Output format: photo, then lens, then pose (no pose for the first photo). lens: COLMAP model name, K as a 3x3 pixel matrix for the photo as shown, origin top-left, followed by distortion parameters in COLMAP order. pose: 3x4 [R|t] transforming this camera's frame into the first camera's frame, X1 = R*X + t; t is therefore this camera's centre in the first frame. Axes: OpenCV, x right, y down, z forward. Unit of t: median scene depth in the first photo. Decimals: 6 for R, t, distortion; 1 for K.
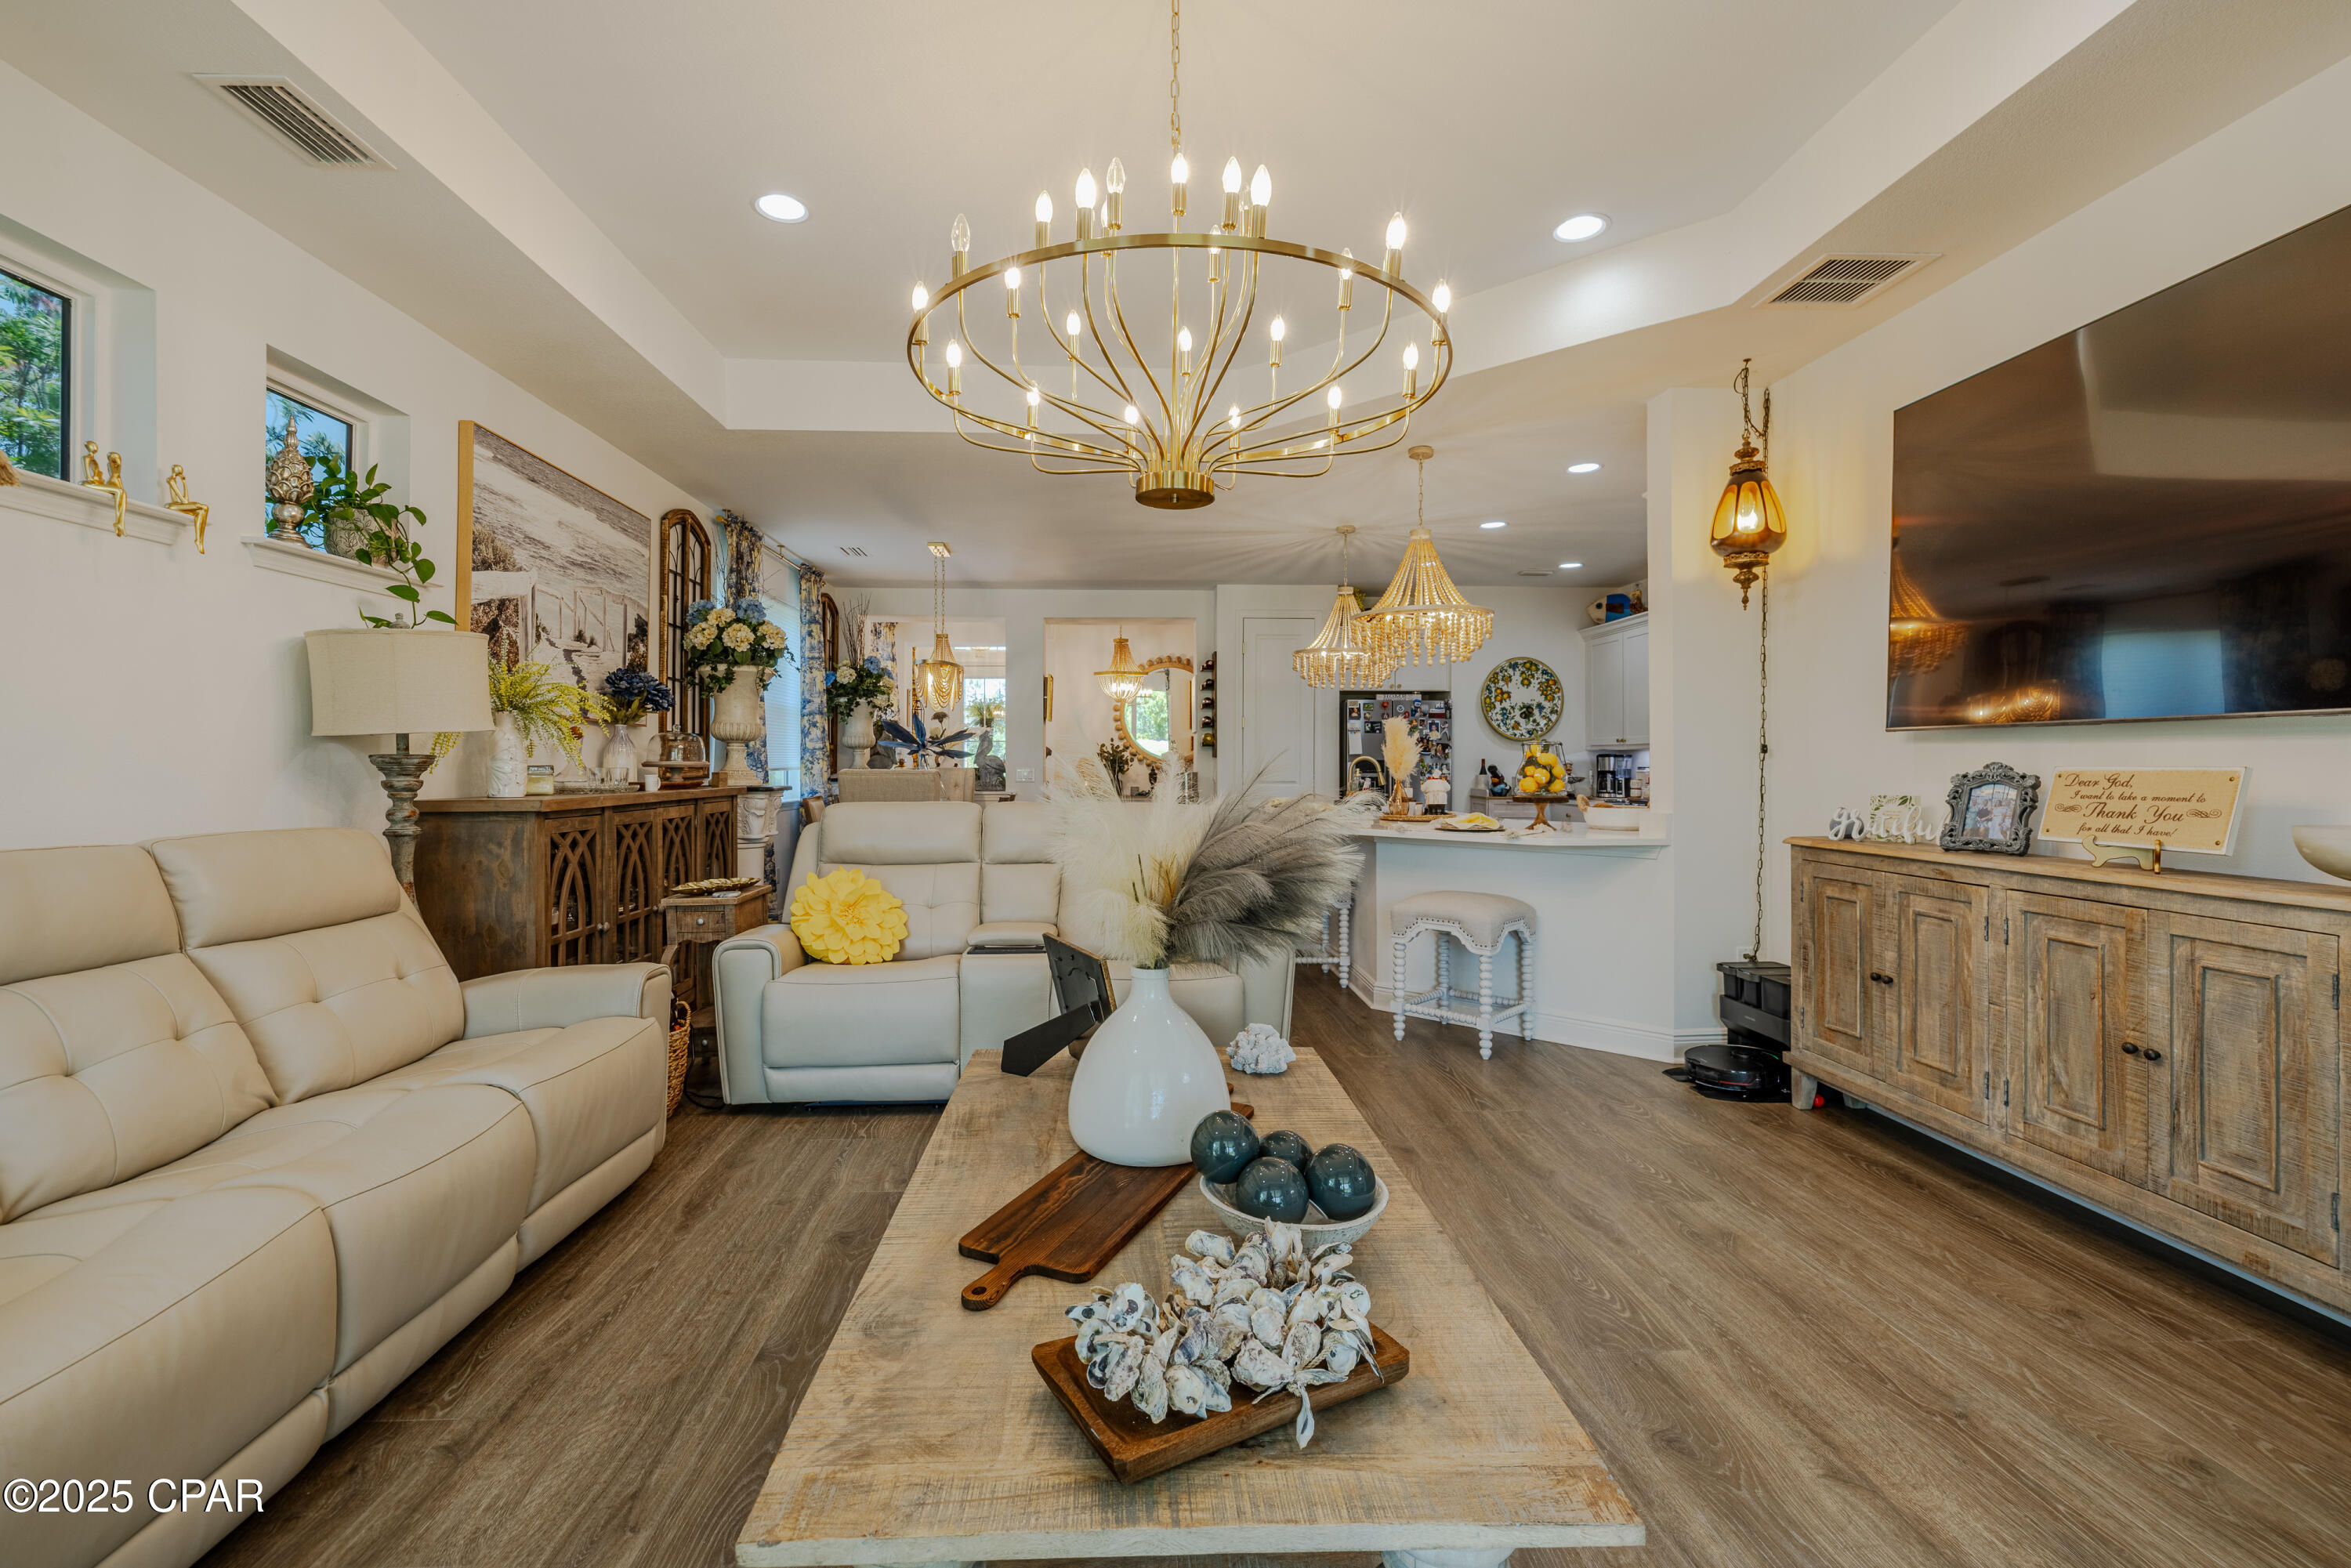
lens RADIAL K [[999.7, 0, 1142.0], [0, 999.7, 774.1], [0, 0, 1]] dist [0.002457, 0.000009]
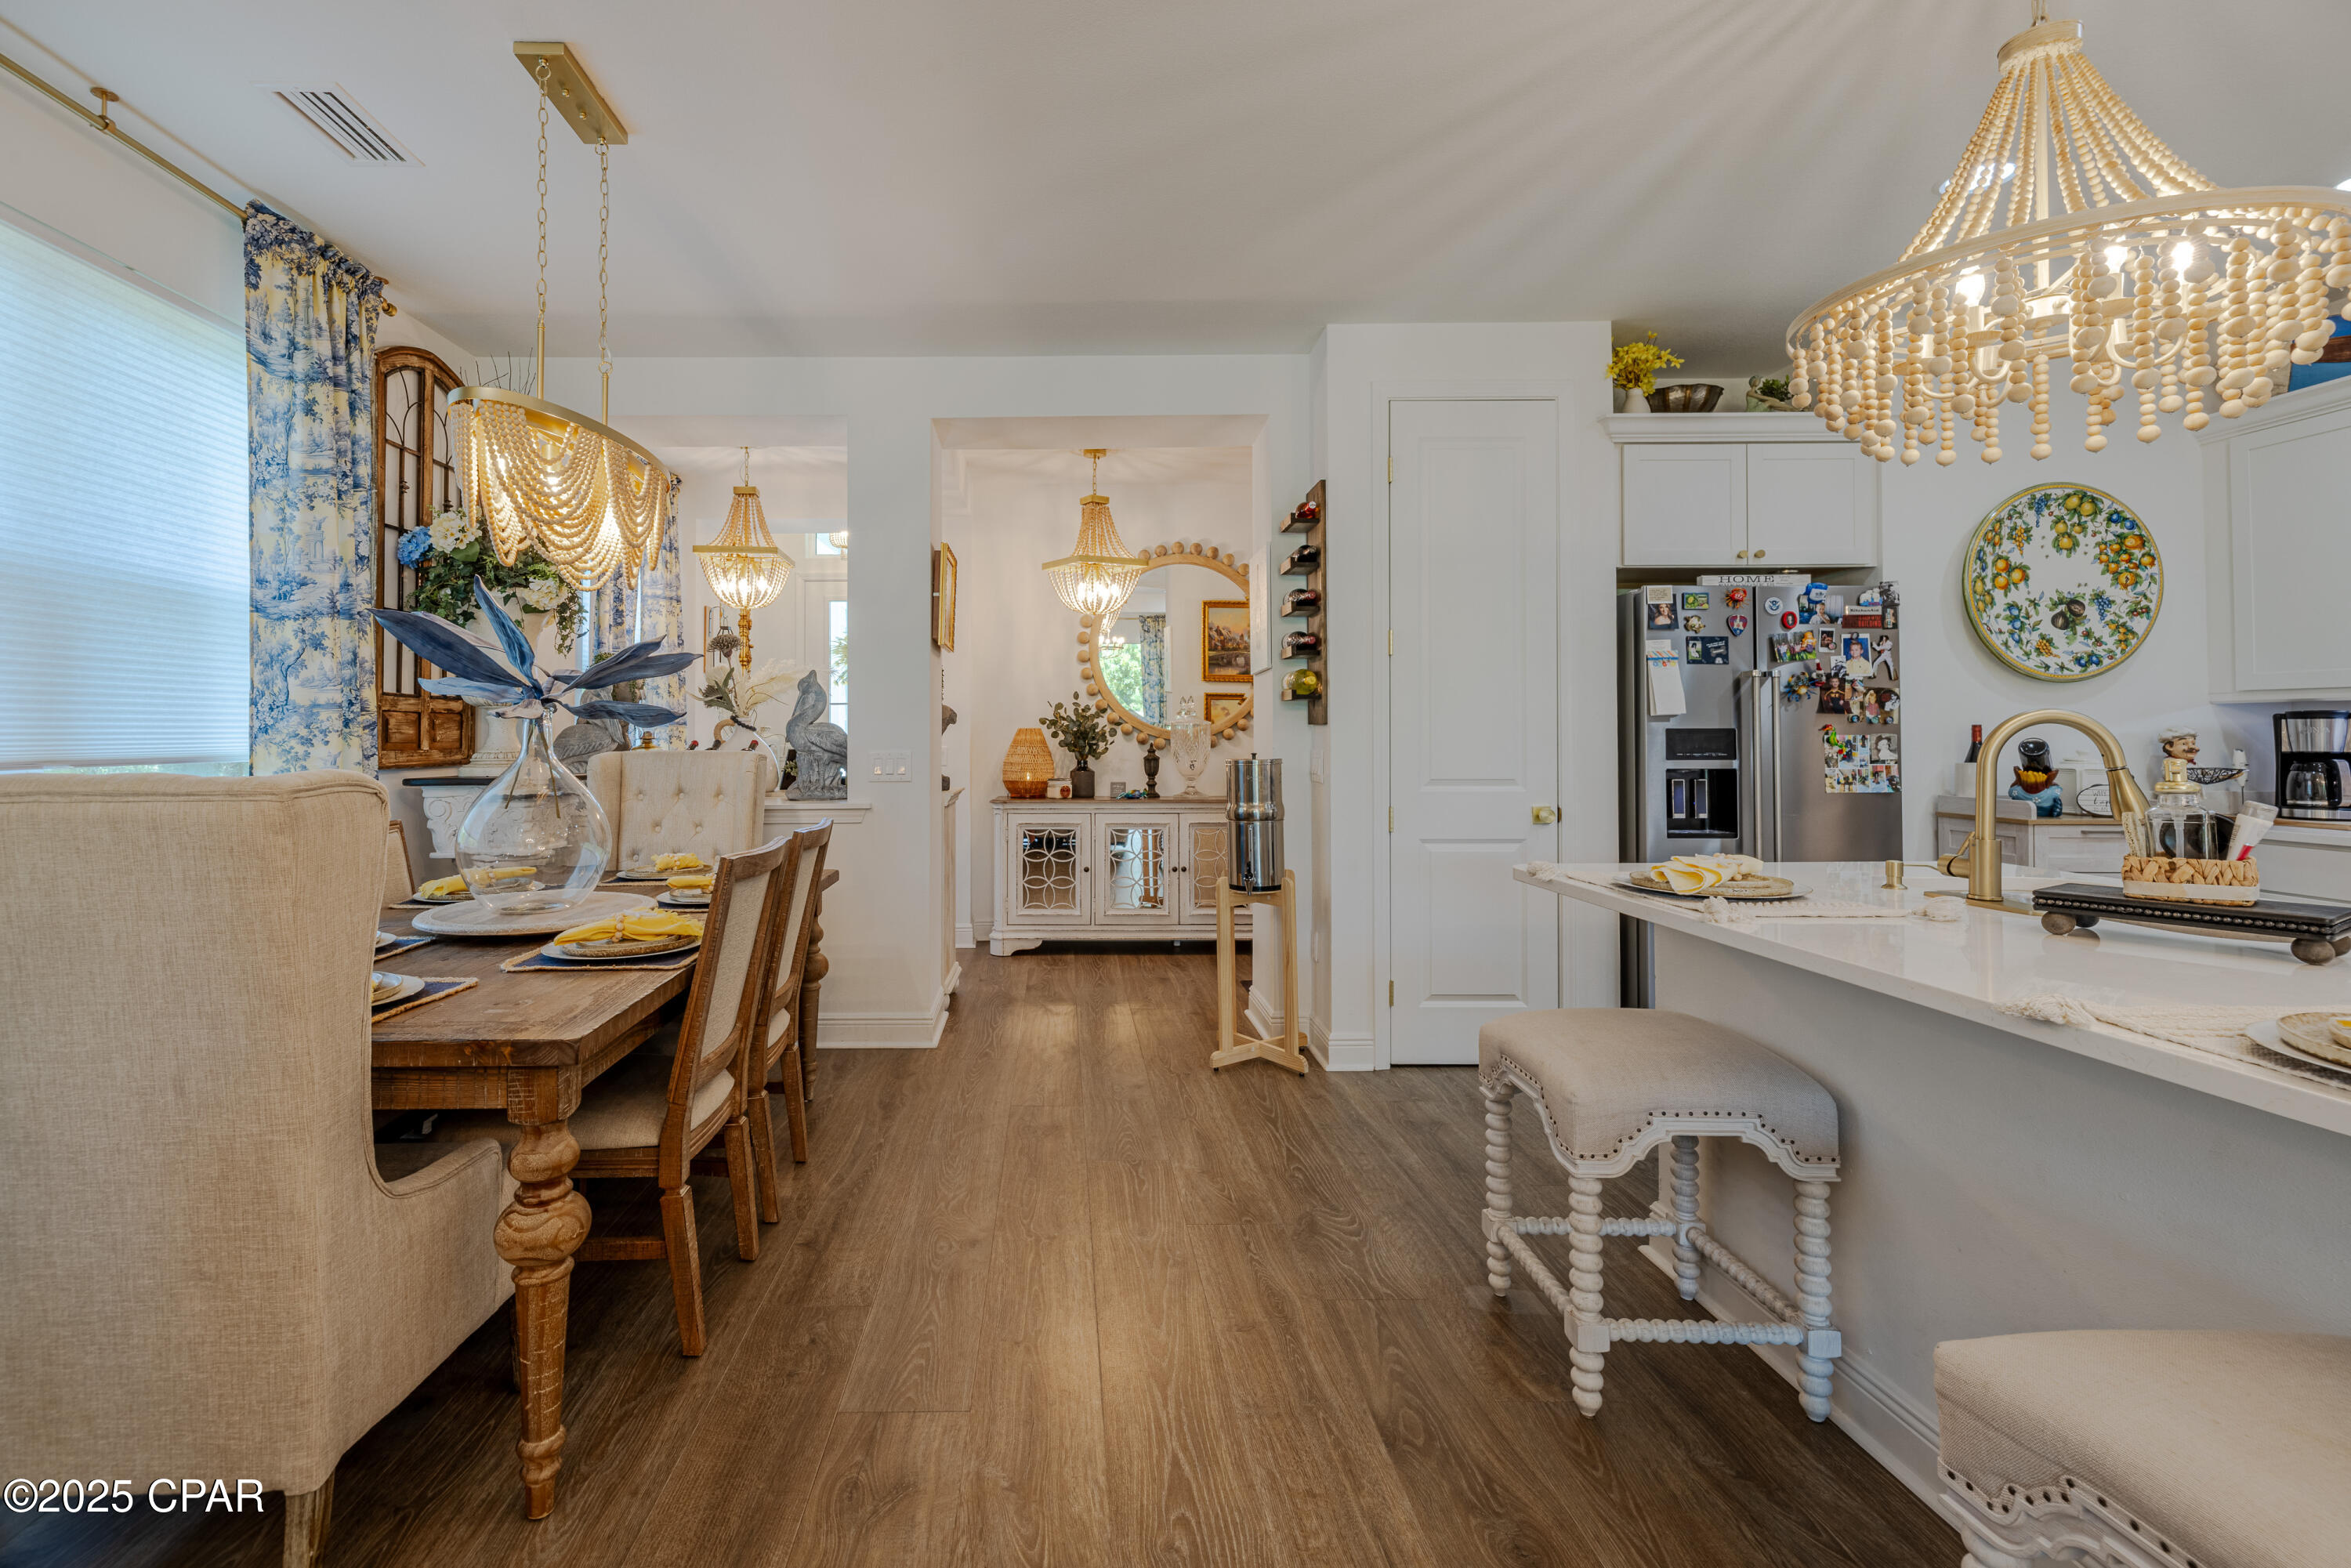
lens RADIAL K [[999.7, 0, 1040.2], [0, 999.7, 724.0], [0, 0, 1]] dist [0.002457, 0.000009]
pose [[0.999106, -0.005925, -0.041867, -0.068742], [0.004880, 0.999675, -0.025008, -0.014322], [0.042001, 0.024781, 0.998810, 1.194477]]
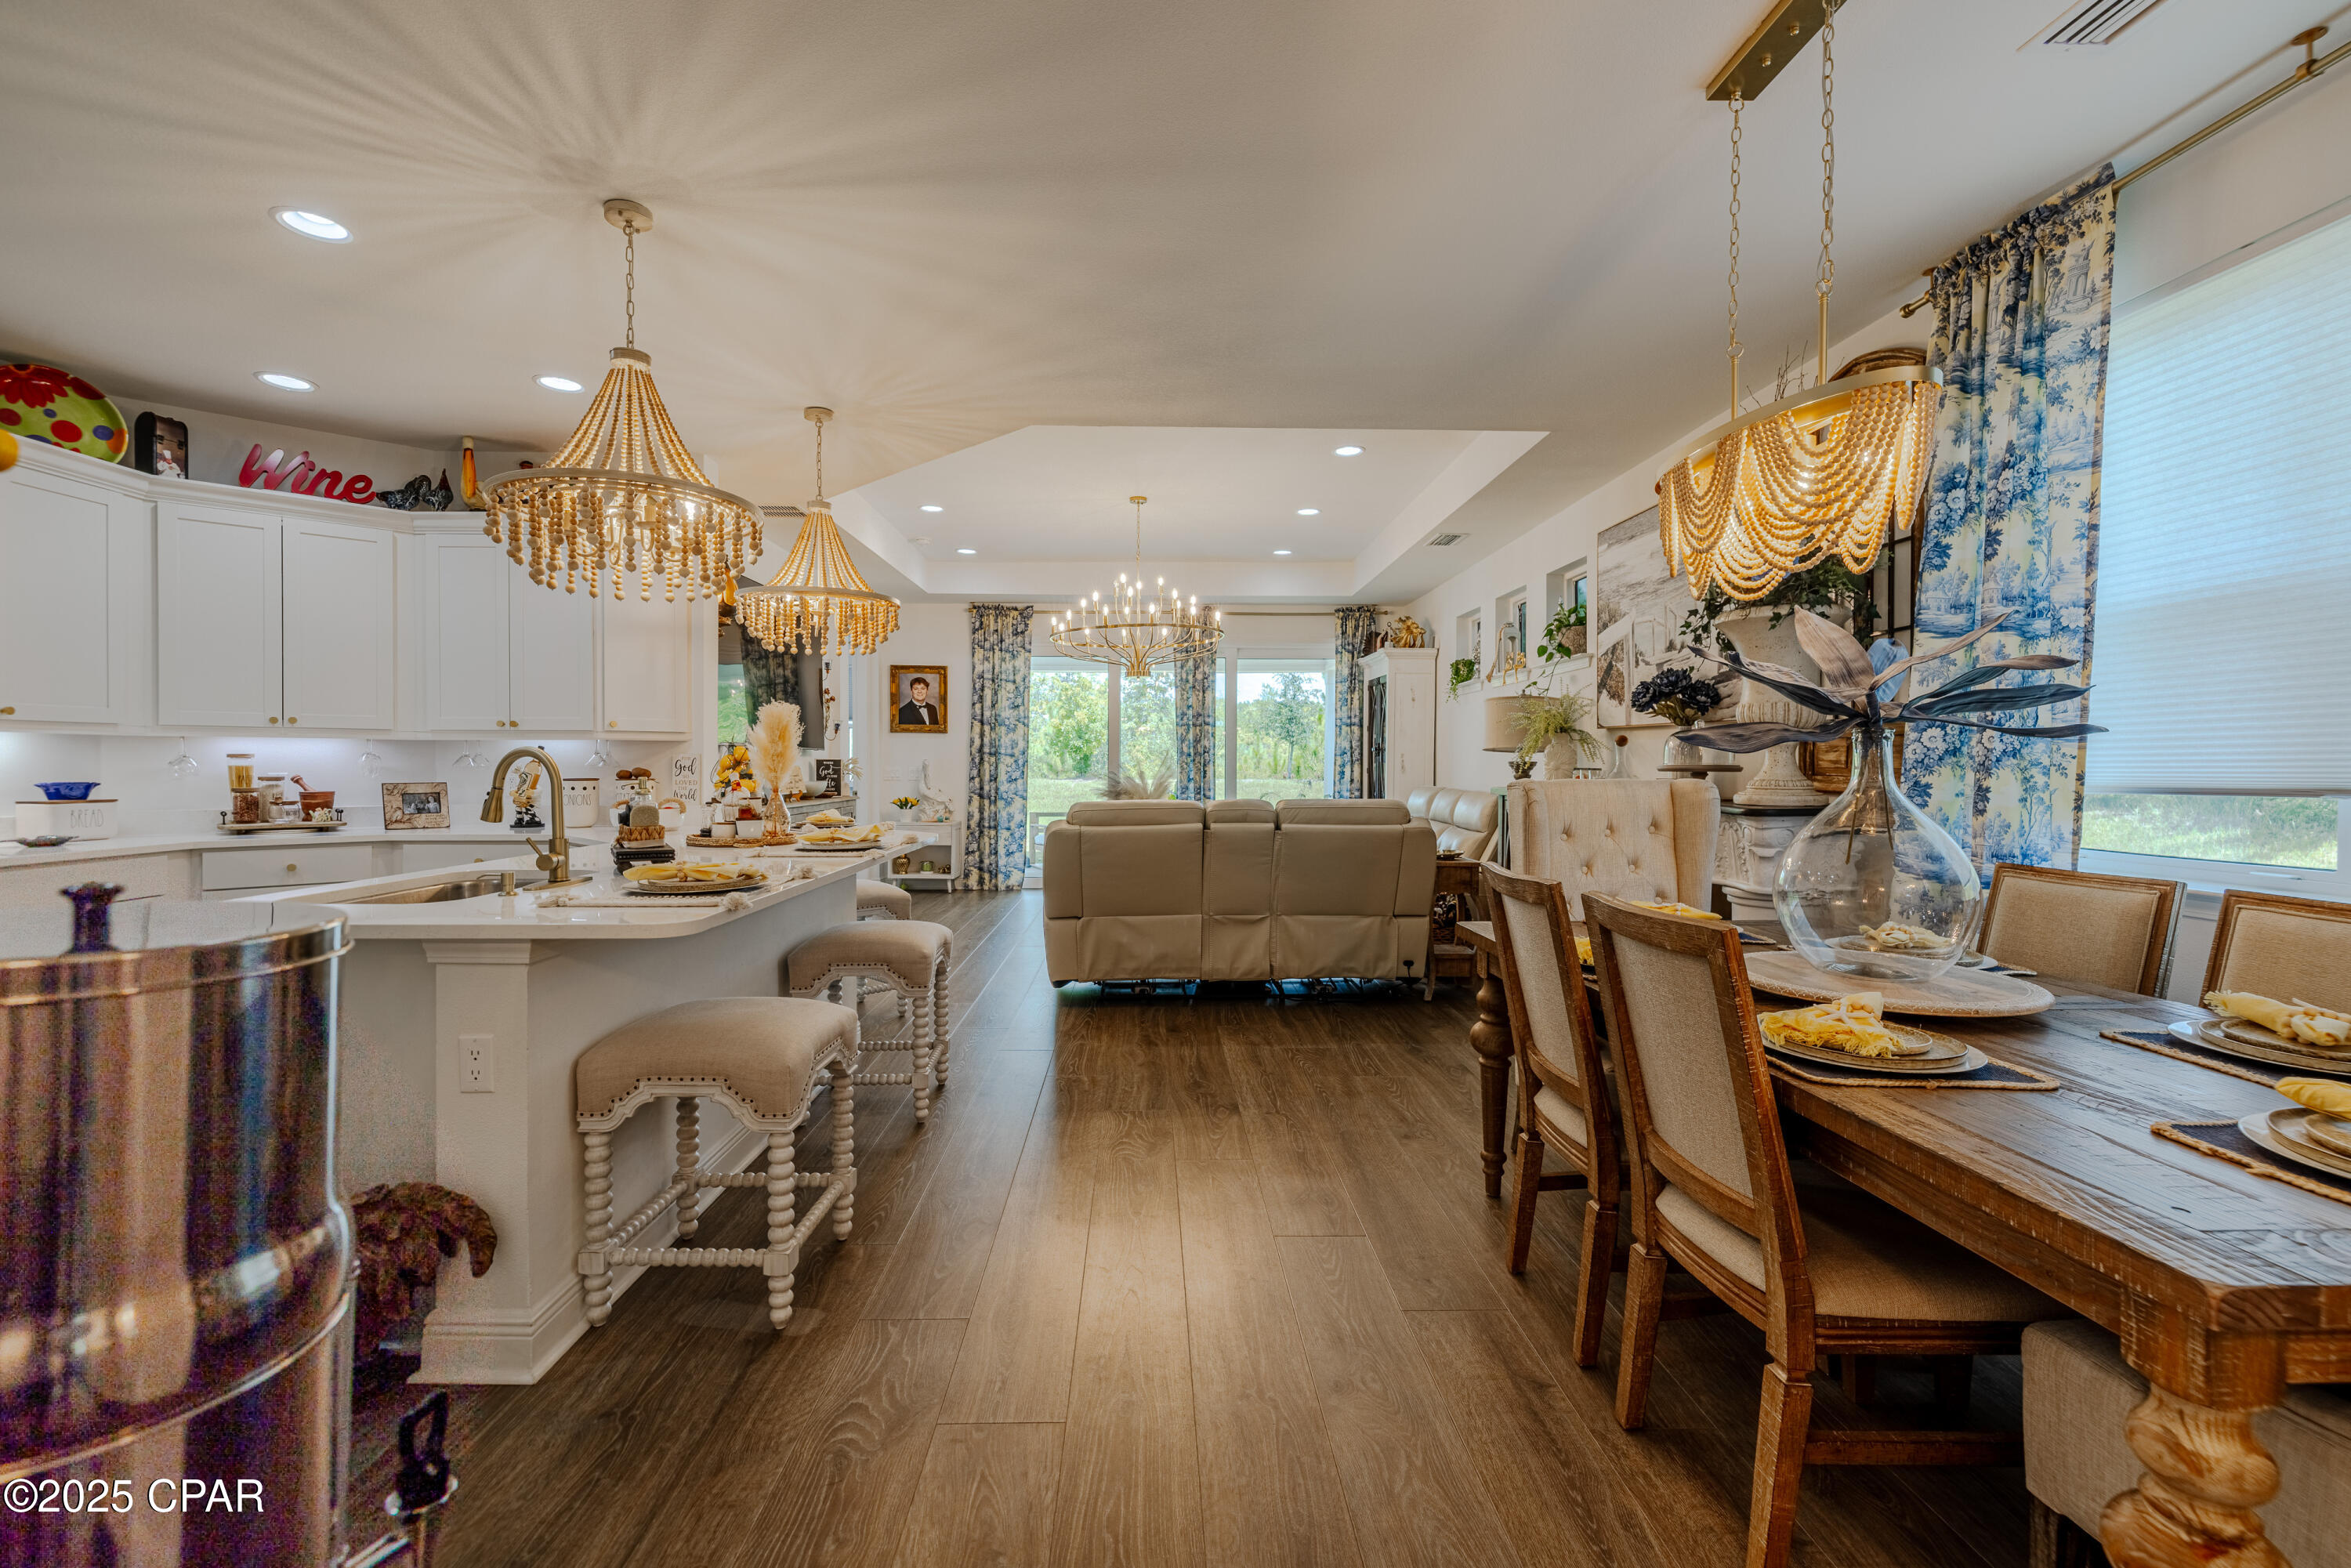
lens RADIAL K [[999.7, 0, 1171.7], [0, 999.7, 771.5], [0, 0, 1]] dist [0.002457, 0.000009]
pose [[-0.999967, -0.003517, 0.007358, -0.052013], [-0.003370, 0.999795, 0.019962, -0.028187], [-0.007426, 0.019936, -0.999774, 2.283543]]
